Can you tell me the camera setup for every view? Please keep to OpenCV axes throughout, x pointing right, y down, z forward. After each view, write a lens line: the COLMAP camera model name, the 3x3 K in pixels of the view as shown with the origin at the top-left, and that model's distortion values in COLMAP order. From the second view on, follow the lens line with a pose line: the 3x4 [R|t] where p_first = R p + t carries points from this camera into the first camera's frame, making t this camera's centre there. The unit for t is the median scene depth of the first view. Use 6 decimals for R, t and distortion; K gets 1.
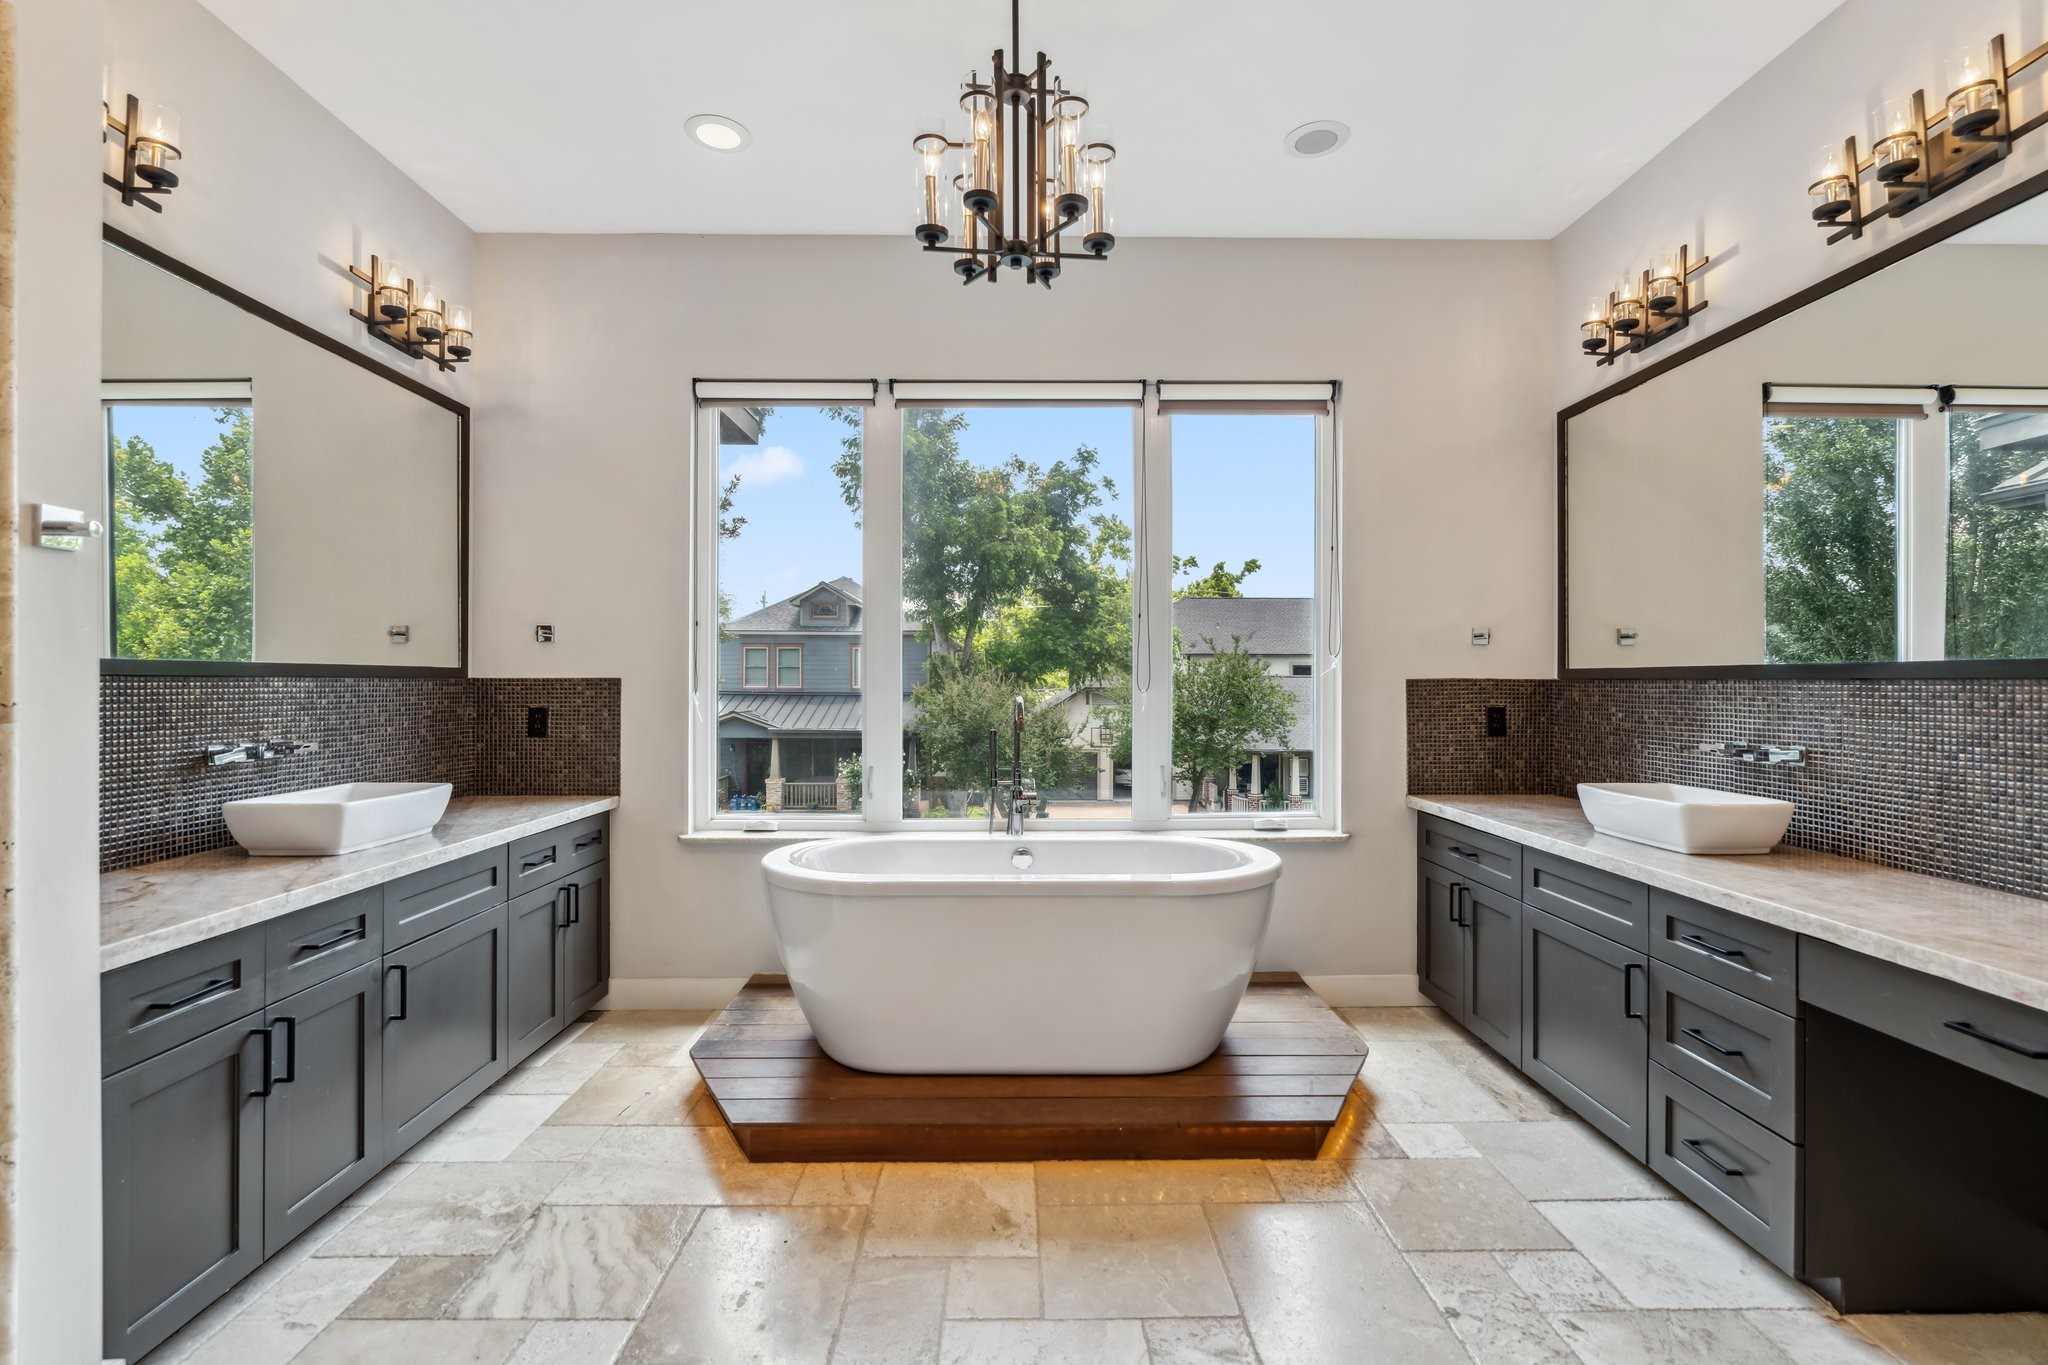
lens RADIAL K [[935.2, 0, 1023.6], [0, 935.2, 680.1], [0, 0, 1]] dist [-0.001541, 0.001114]
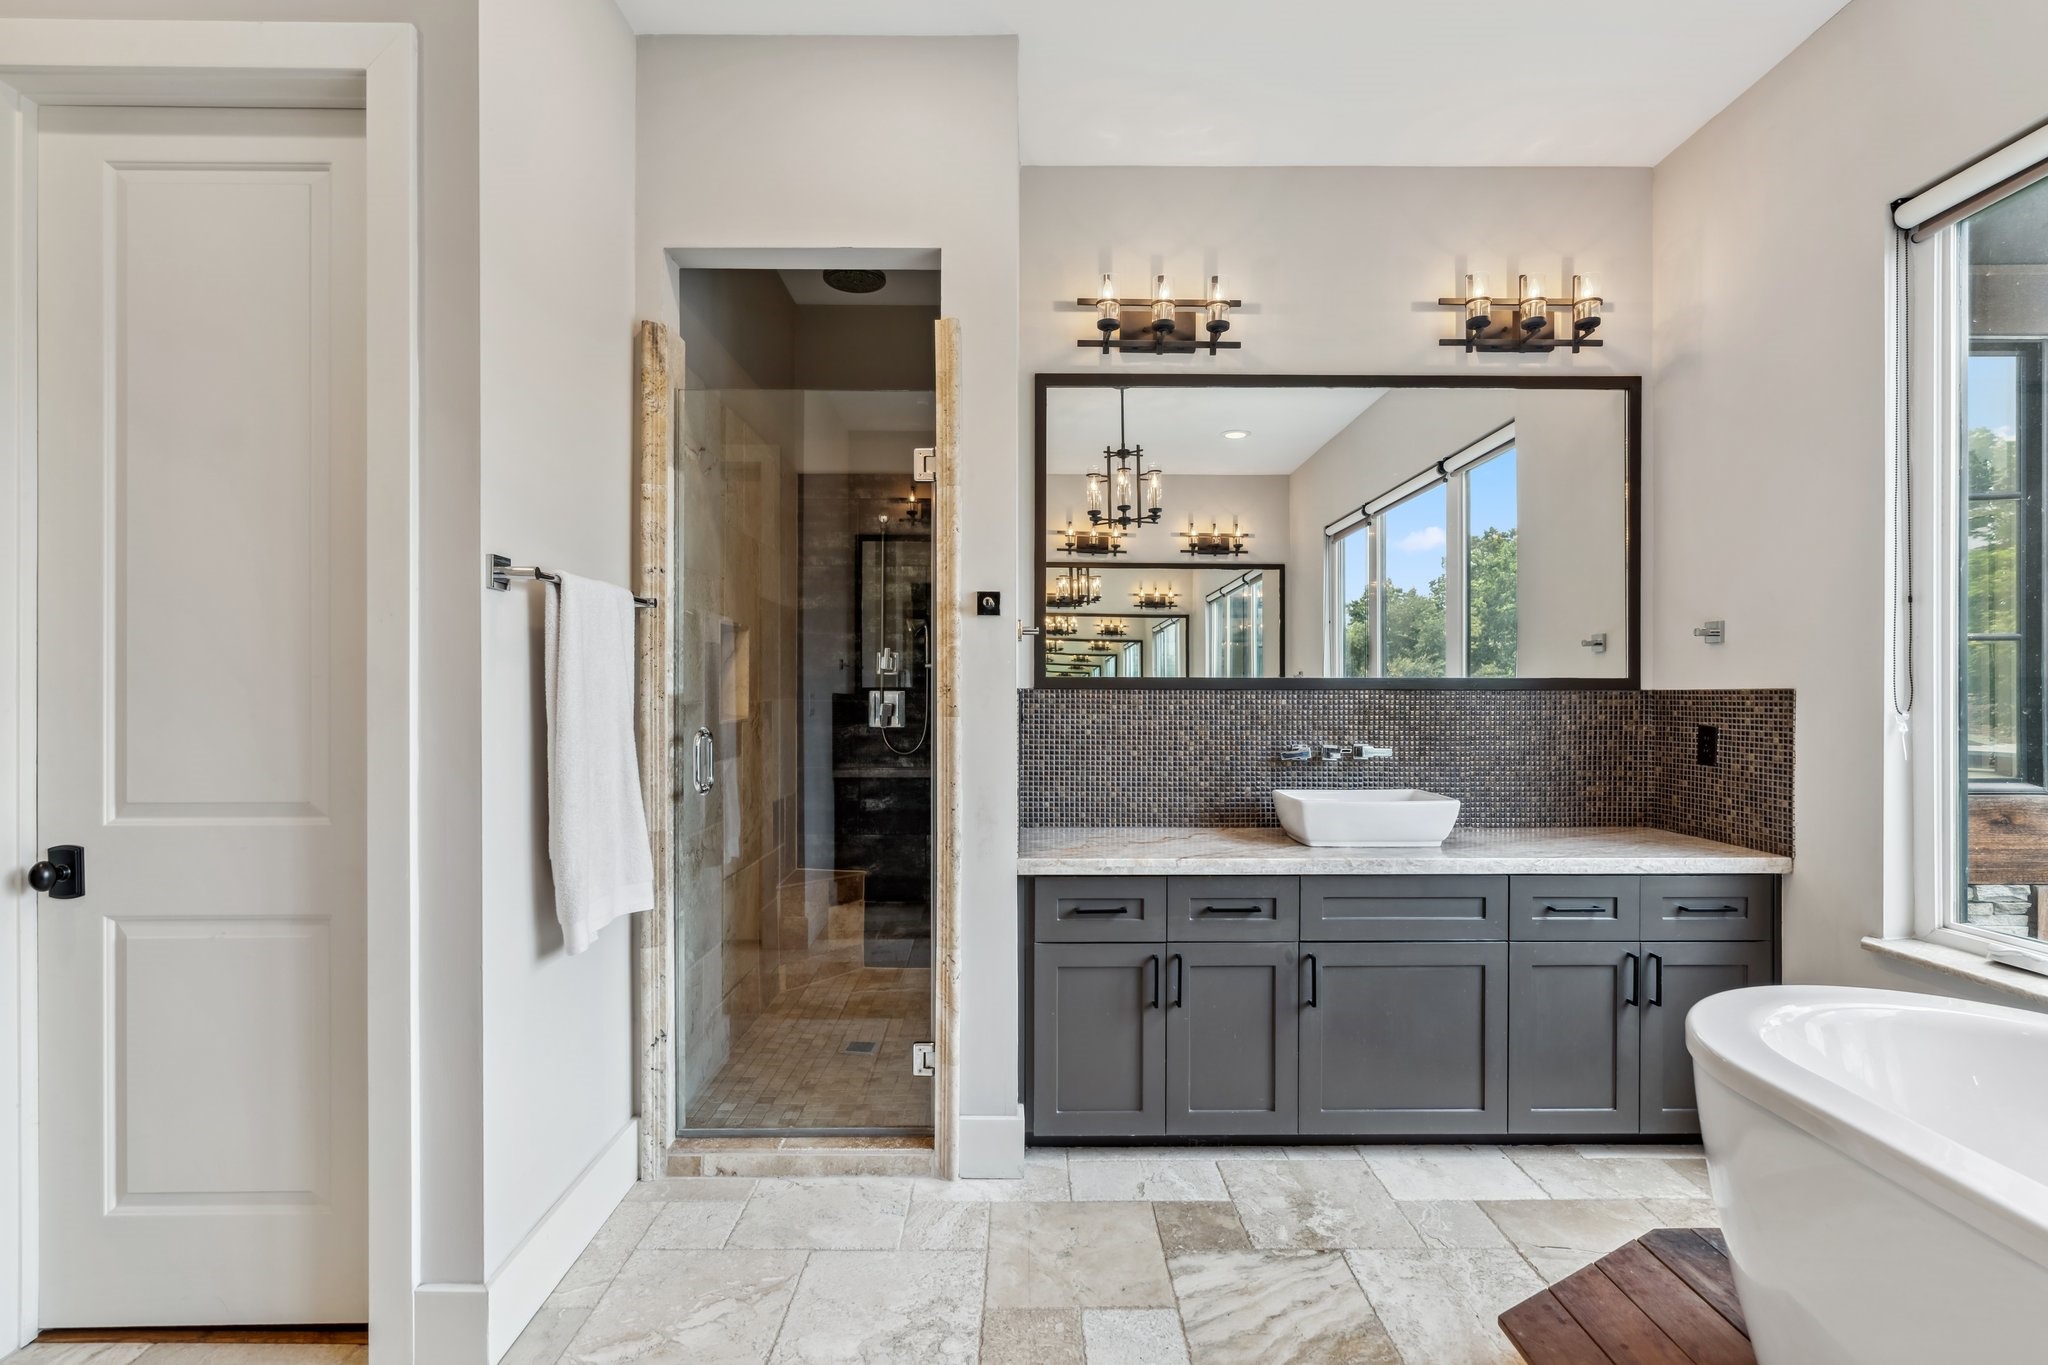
lens RADIAL K [[935.2, 0, 1027.2], [0, 935.2, 693.3], [0, 0, 1]] dist [-0.001541, 0.001114]
pose [[-0.007128, 0.001071, -0.999974, 0.350297], [0.002301, 0.999997, 0.001054, -0.001586], [0.999972, -0.002293, -0.007130, 0.565408]]
